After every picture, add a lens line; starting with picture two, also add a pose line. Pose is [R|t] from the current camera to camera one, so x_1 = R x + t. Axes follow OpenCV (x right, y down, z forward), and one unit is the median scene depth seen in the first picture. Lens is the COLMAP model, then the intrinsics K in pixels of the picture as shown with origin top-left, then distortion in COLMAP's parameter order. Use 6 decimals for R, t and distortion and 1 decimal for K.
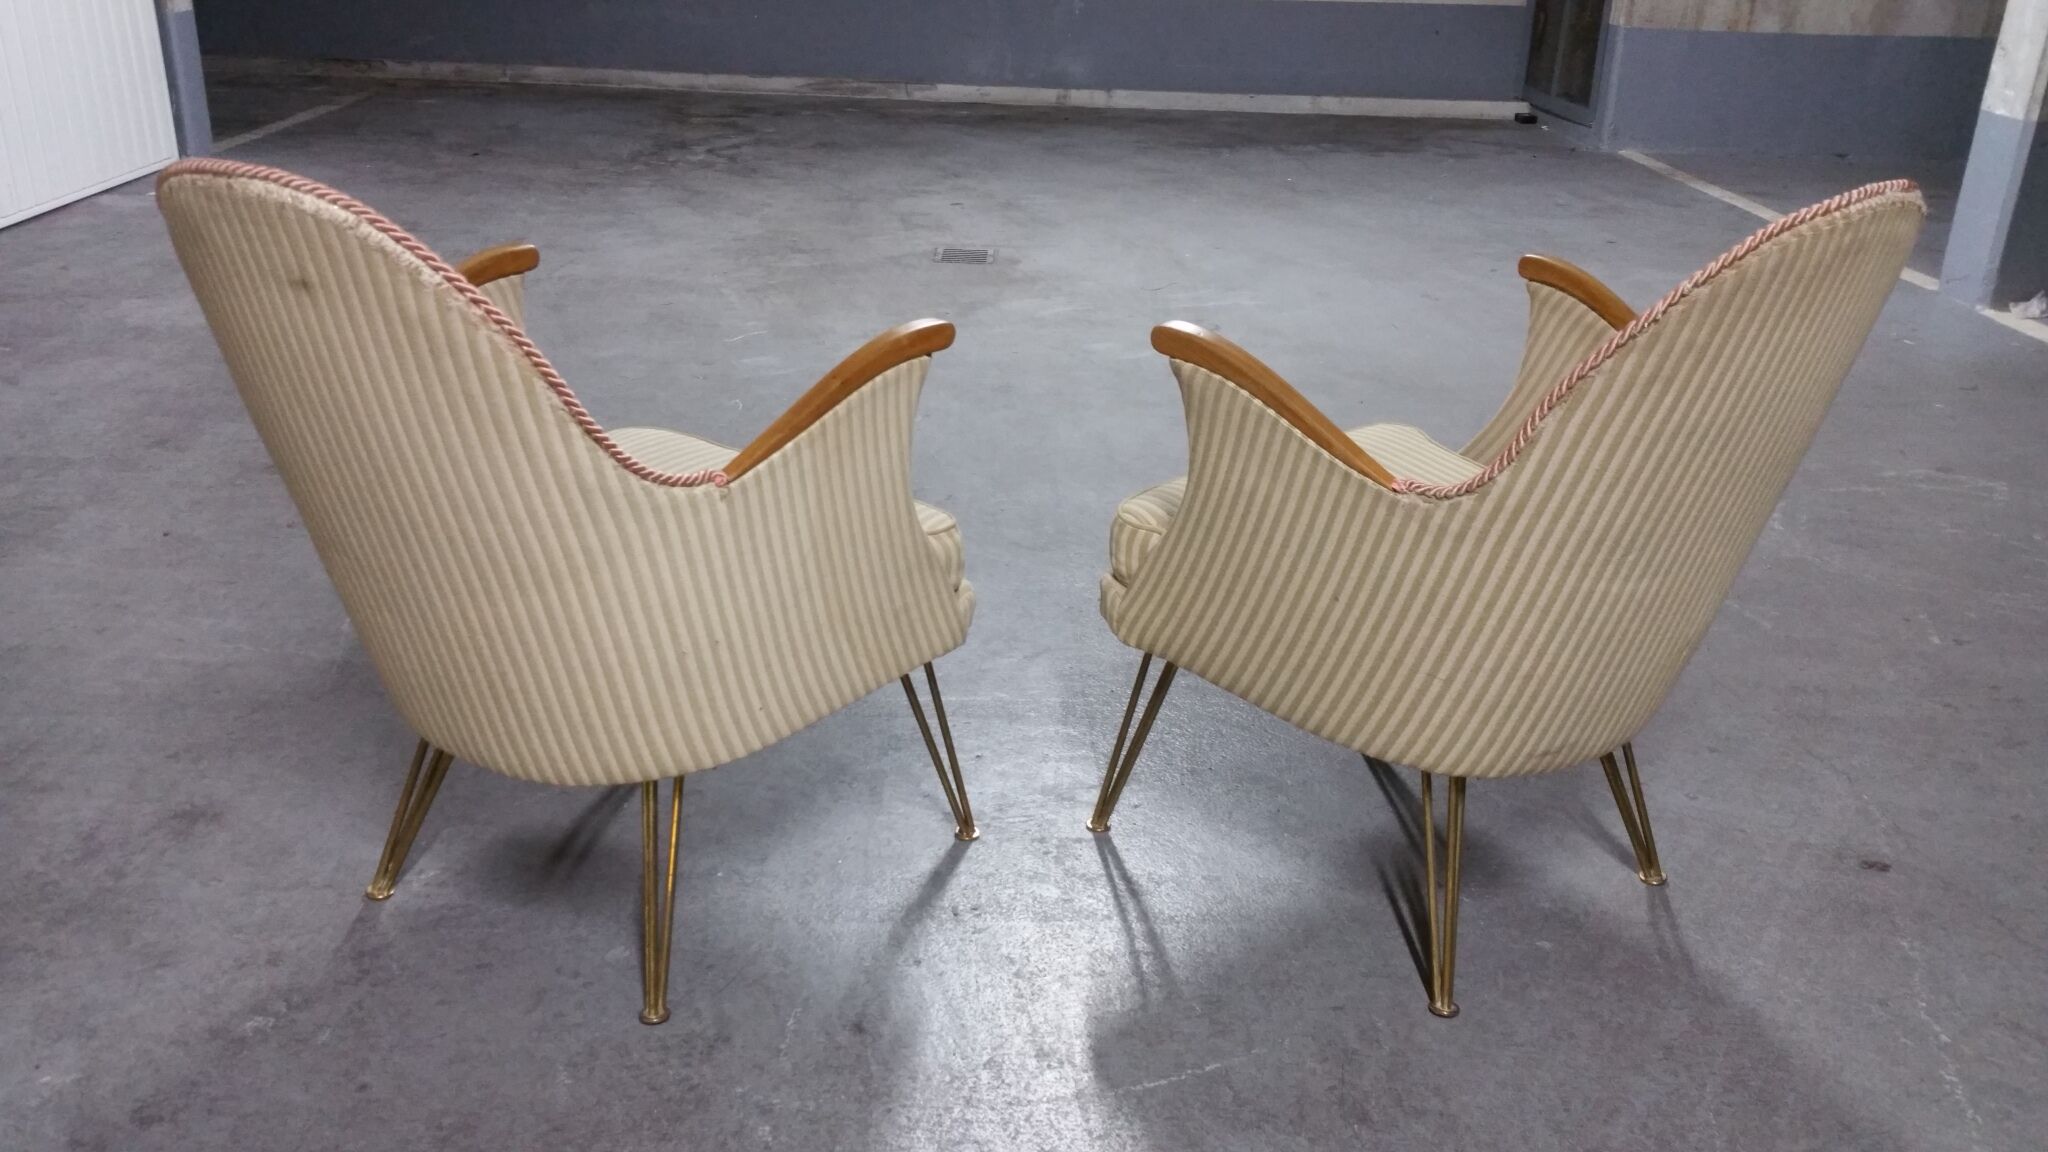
lens RADIAL K [[1701.1, 0, 1024.2], [0, 1701.1, 626.9], [0, 0, 1]] dist [0.156465, -0.313491]
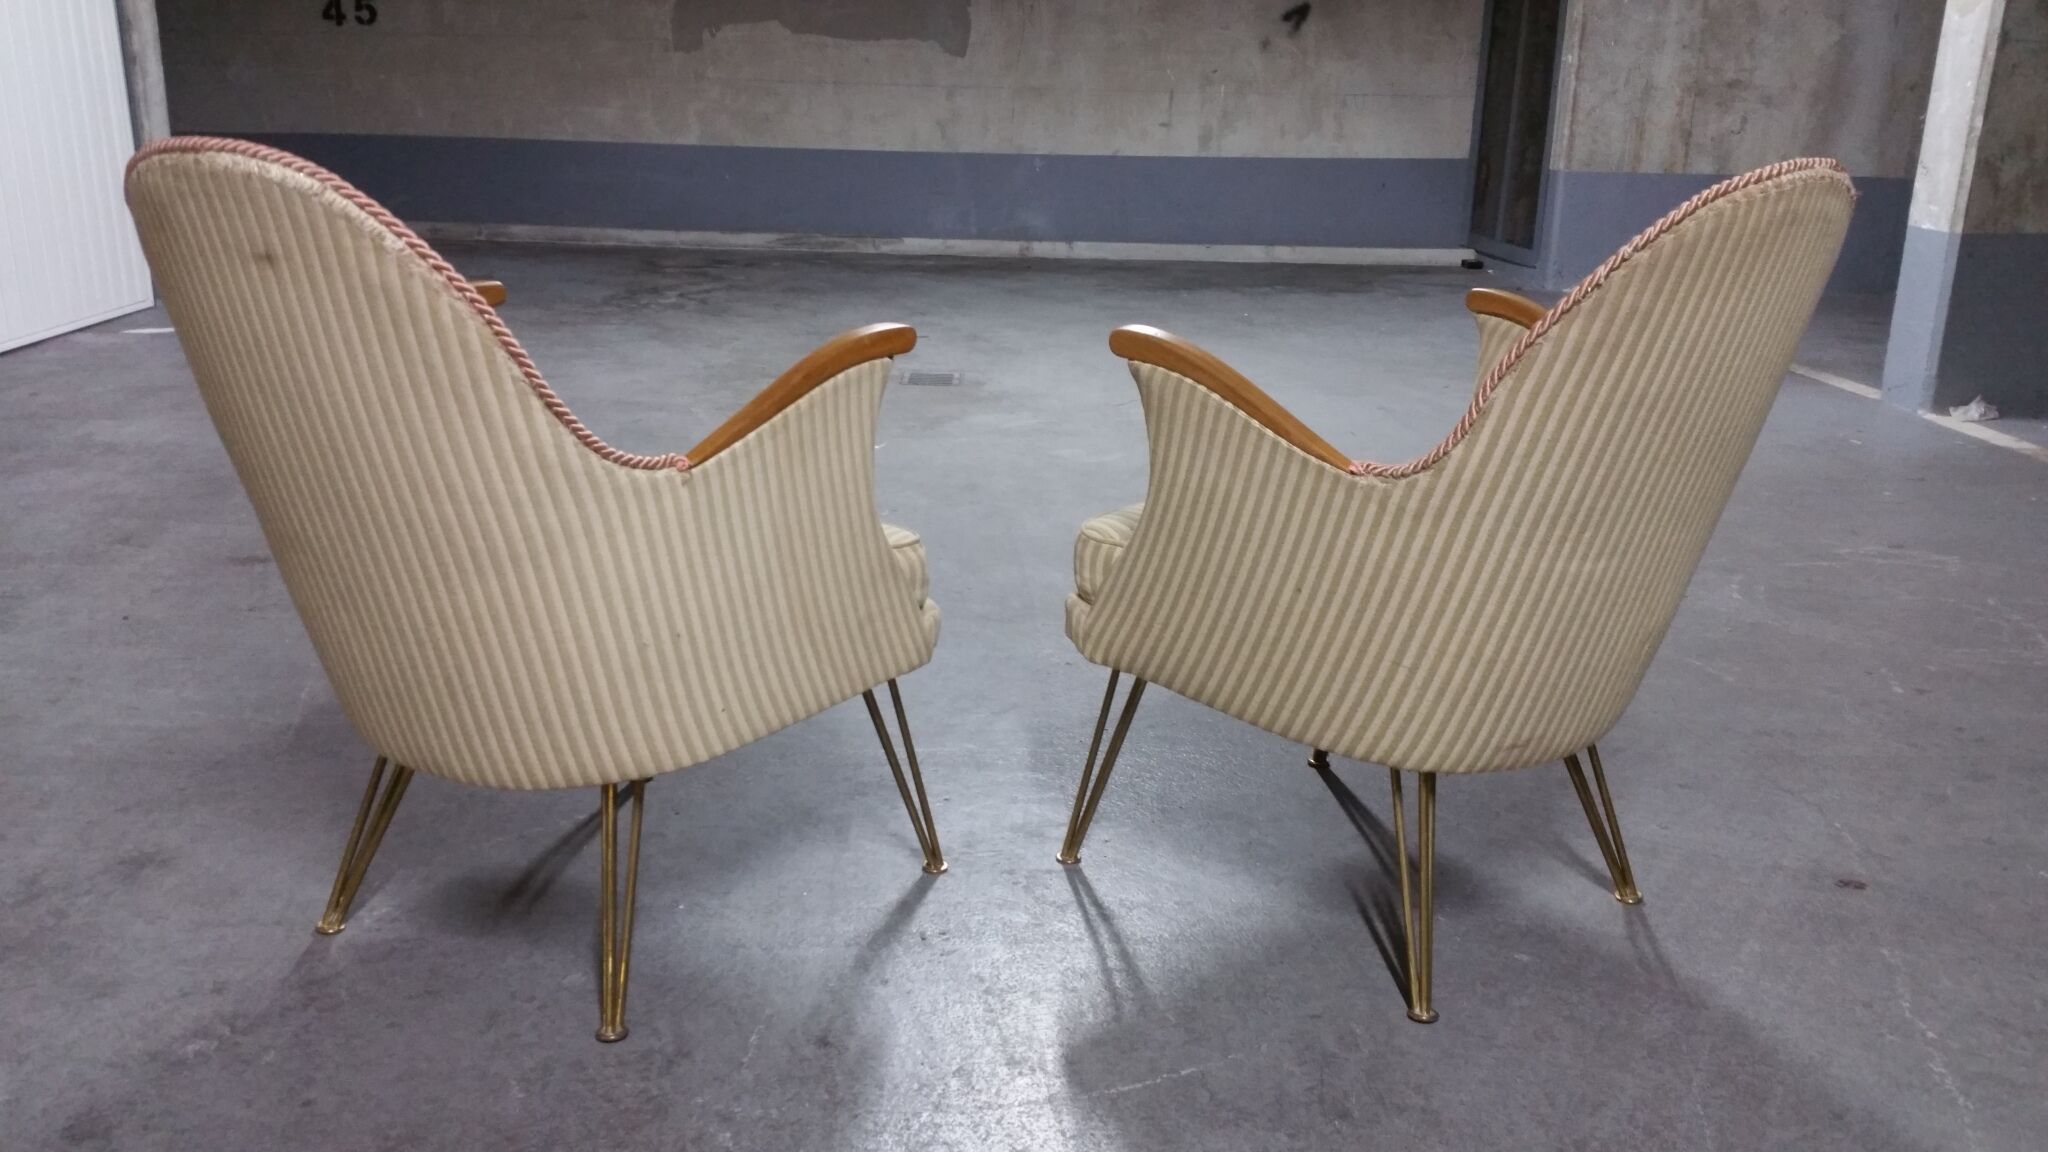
lens RADIAL K [[1699.1, 0, 1028.5], [0, 1699.1, 620.0], [0, 0, 1]] dist [0.159530, -0.324627]
pose [[0.999700, -0.014537, 0.019725, 0.003752], [0.016502, 0.994497, -0.103455, 0.102086], [-0.018112, 0.103750, 0.994439, 0.008662]]
